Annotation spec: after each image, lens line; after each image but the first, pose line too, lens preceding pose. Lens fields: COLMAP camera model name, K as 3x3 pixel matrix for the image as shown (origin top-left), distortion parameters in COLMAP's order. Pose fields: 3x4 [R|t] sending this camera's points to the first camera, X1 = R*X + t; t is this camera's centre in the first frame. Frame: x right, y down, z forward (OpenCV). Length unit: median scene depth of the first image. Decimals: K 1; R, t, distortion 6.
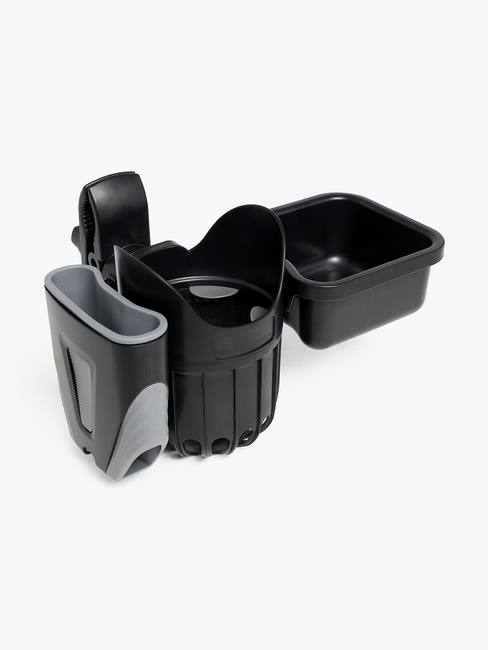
lens RADIAL K [[662.0, 0, 244.0], [0, 662.0, 325.0], [0, 0, 1]] dist [-0.005108, -0.003593]
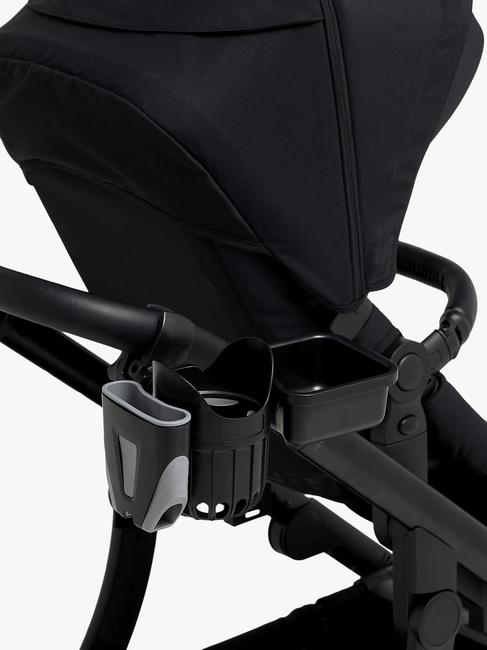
lens RADIAL K [[1092.7, 0, 243.5], [0, 1092.7, 325.0], [0, 0, 1]] dist [0.000453, 0.000378]
pose [[0.999791, 0.015918, -0.012867, 0.030684], [-0.018380, 0.974844, -0.222129, 0.324587], [0.009008, 0.222319, 0.974932, -1.367608]]
